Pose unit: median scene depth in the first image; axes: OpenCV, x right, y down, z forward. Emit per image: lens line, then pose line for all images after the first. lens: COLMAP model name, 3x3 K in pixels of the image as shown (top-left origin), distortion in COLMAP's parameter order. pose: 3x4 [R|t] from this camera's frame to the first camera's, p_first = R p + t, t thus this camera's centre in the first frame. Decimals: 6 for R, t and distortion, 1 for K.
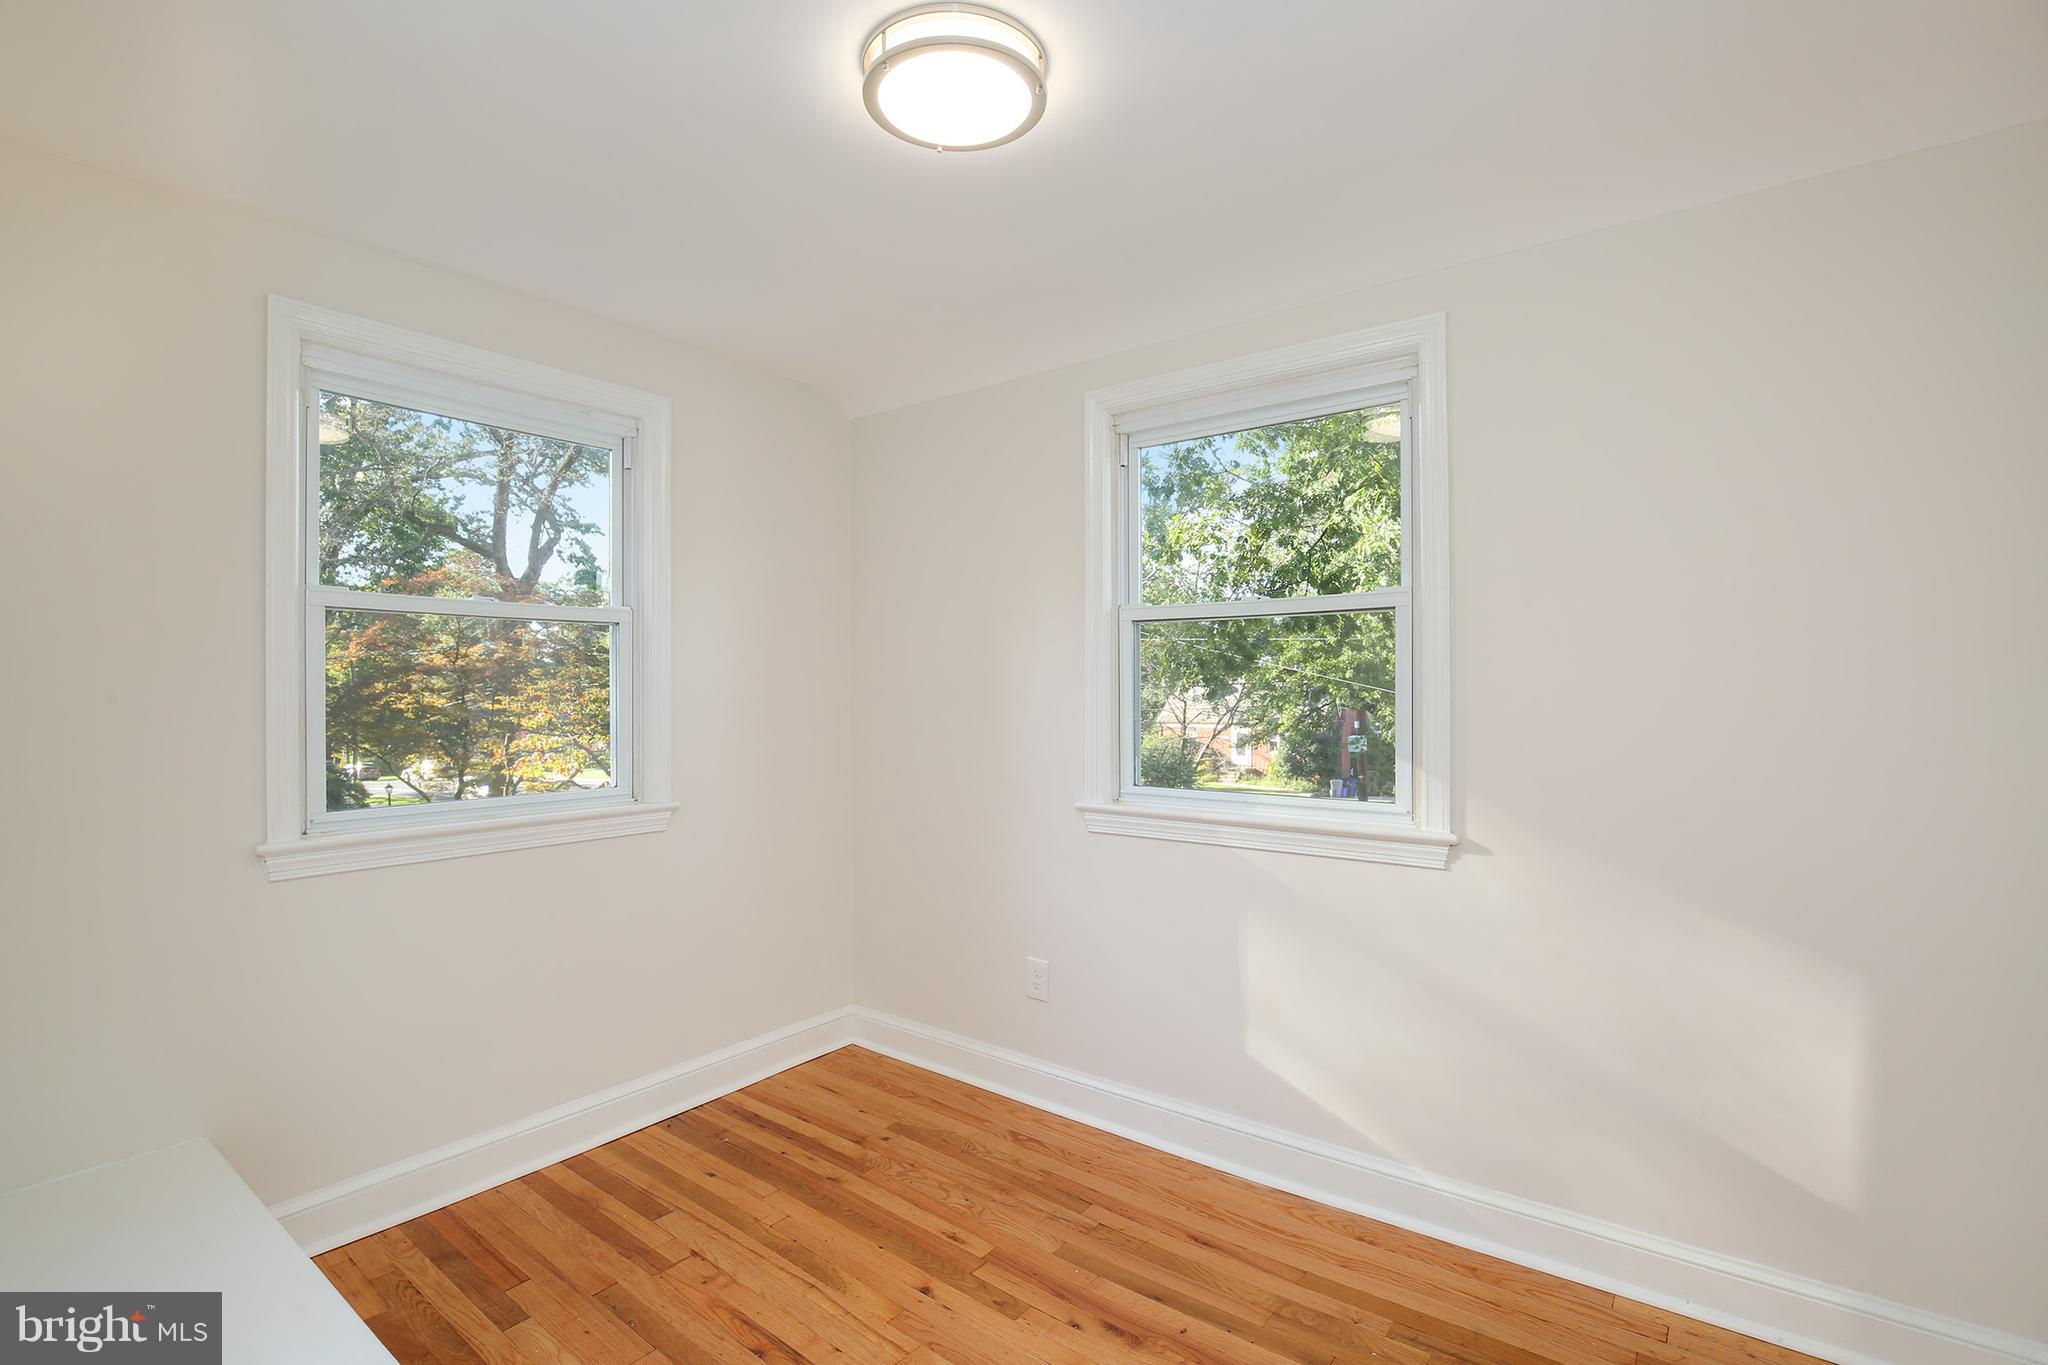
lens RADIAL K [[951.5, 0, 1025.0], [0, 951.5, 690.1], [0, 0, 1]] dist [-0.028085, 0.004425]
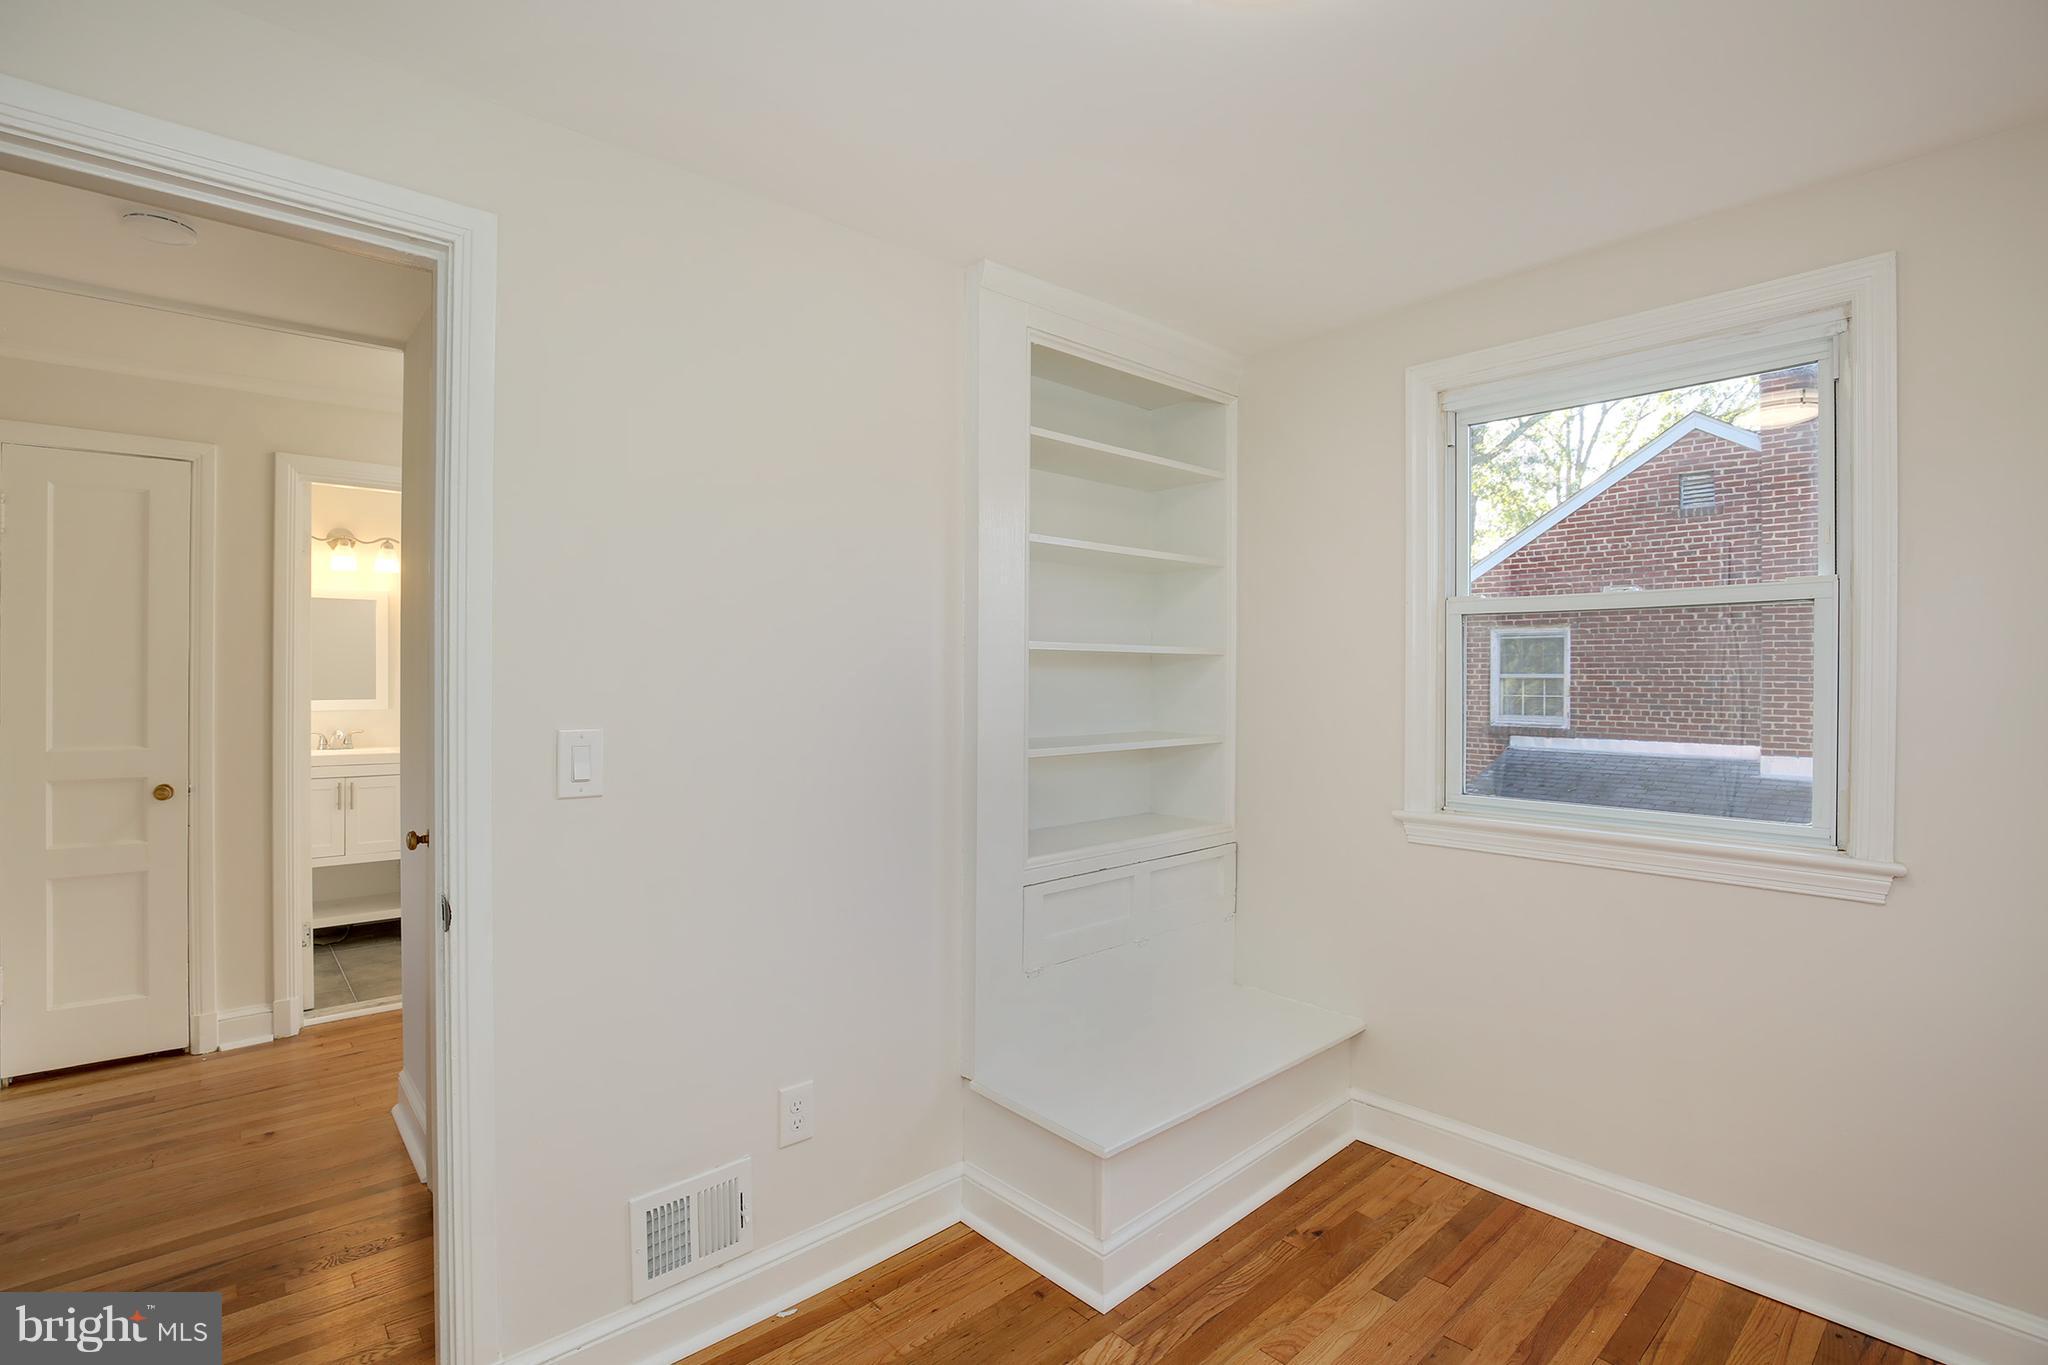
lens RADIAL K [[951.5, 0, 1023.4], [0, 951.5, 681.4], [0, 0, 1]] dist [-0.028085, 0.004425]
pose [[-0.190759, 0.000601, -0.981637, 0.490937], [-0.009086, 0.999956, 0.002378, -0.006139], [0.981595, 0.009373, -0.190745, 0.694765]]
